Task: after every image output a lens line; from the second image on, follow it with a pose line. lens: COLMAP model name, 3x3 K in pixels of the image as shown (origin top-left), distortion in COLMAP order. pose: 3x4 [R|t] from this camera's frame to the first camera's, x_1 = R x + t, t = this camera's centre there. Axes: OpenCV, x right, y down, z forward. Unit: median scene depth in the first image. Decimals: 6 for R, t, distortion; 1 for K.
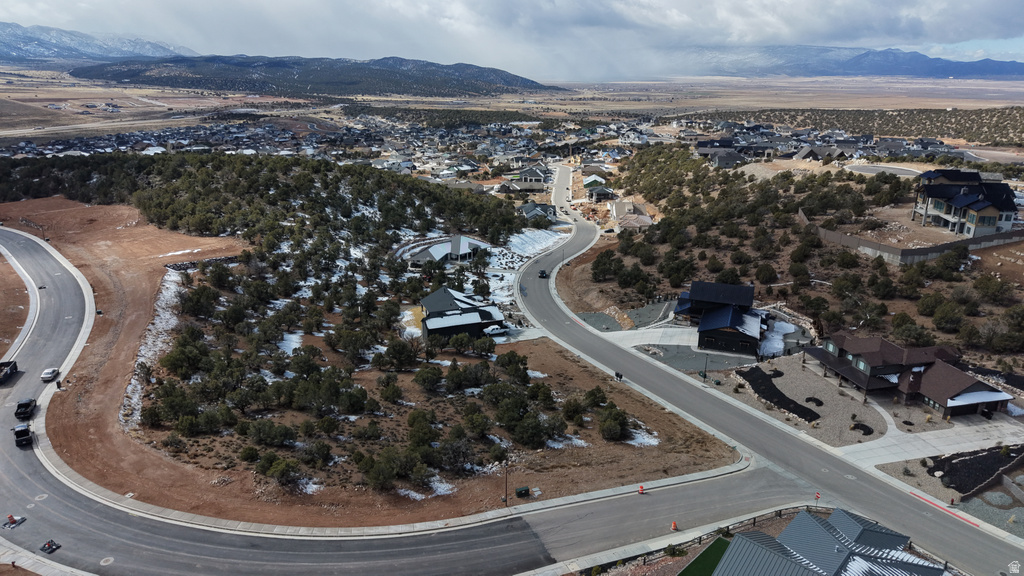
lens RADIAL K [[681.9, 0, 512.0], [0, 681.9, 288.0], [0, 0, 1]] dist [0.045807, -0.053090]
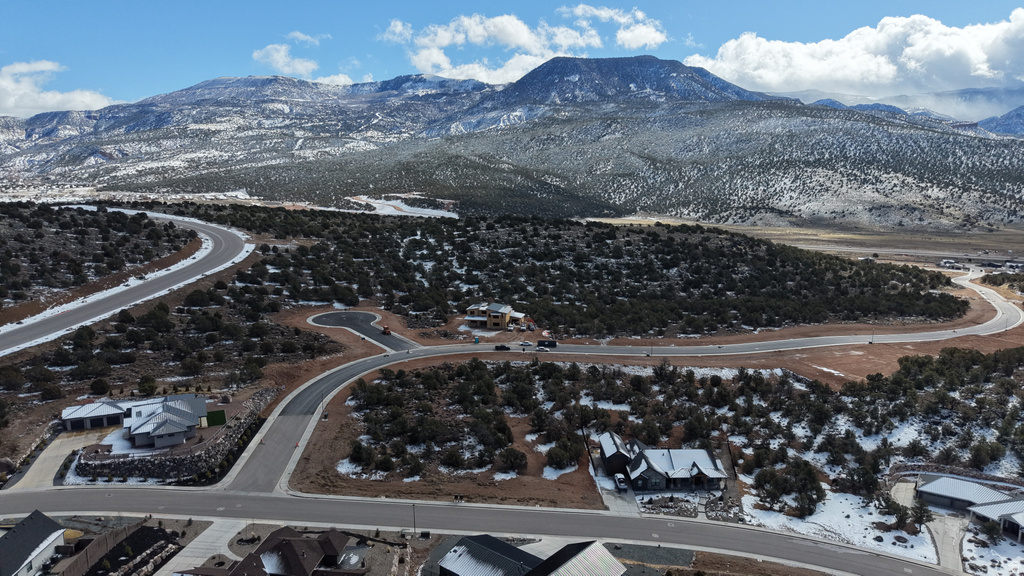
lens RADIAL K [[681.9, 0, 512.0], [0, 681.9, 288.0], [0, 0, 1]] dist [0.045807, -0.053090]
pose [[-0.323720, 0.153728, -0.933581, 0.226014], [-0.300869, 0.918770, 0.255616, -0.098641], [0.897041, 0.363633, -0.251172, 0.253806]]
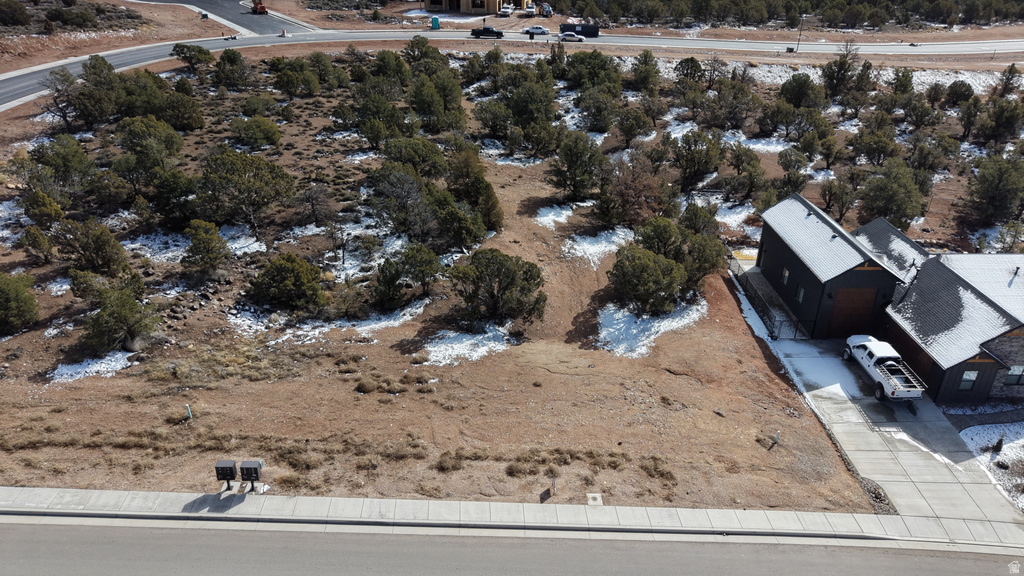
lens RADIAL K [[689.5, 0, 512.0], [0, 689.5, 288.0], [0, 0, 1]] dist [-0.001739, -0.000880]
pose [[-0.328834, 0.429972, -0.840828, 0.062757], [-0.301323, 0.796036, 0.524910, -0.015888], [0.895026, 0.425969, -0.132203, 0.225242]]
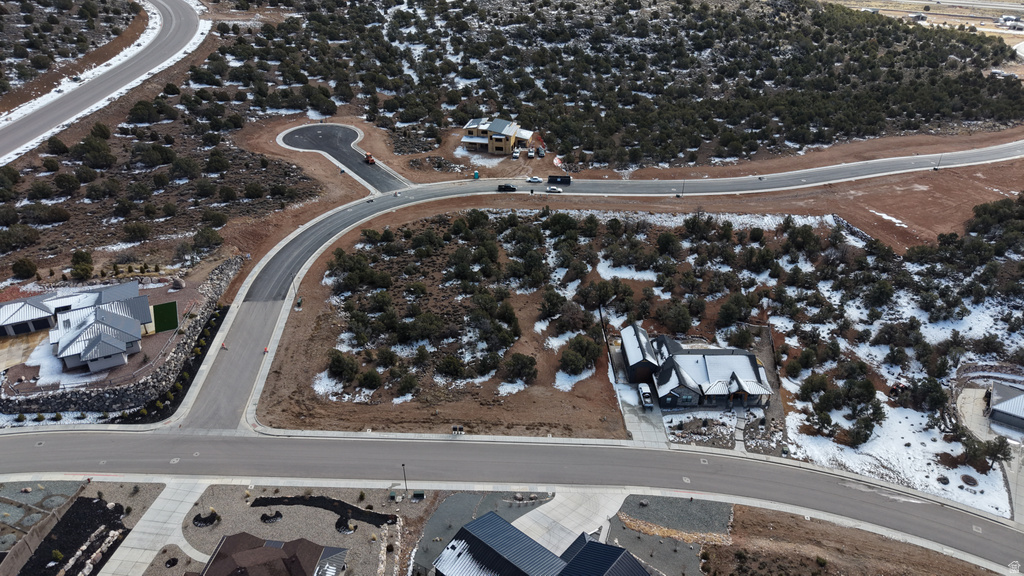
lens RADIAL K [[681.9, 0, 512.0], [0, 681.9, 288.0], [0, 0, 1]] dist [0.045807, -0.053090]
pose [[-0.327133, 0.475965, -0.816359, 0.165328], [-0.301421, 0.766209, 0.567512, -0.116428], [0.895617, 0.431720, -0.107186, 0.223894]]
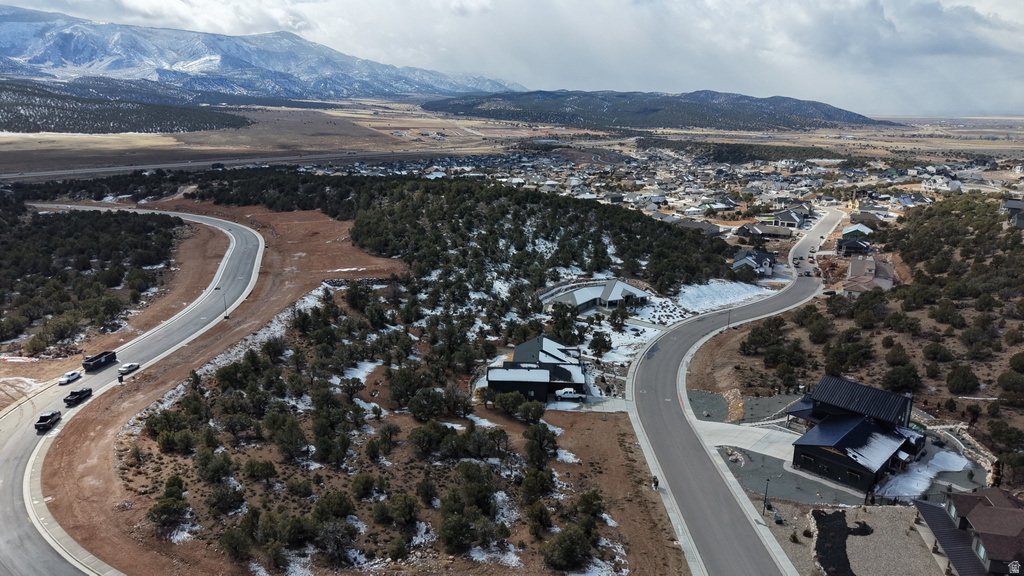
lens RADIAL K [[681.9, 0, 512.0], [0, 681.9, 288.0], [0, 0, 1]] dist [0.045807, -0.053090]
pose [[0.909735, 0.111047, -0.400064, 0.063087], [-0.128858, 0.991503, -0.017806, -0.012379], [0.394688, 0.067750, 0.916314, 0.039650]]
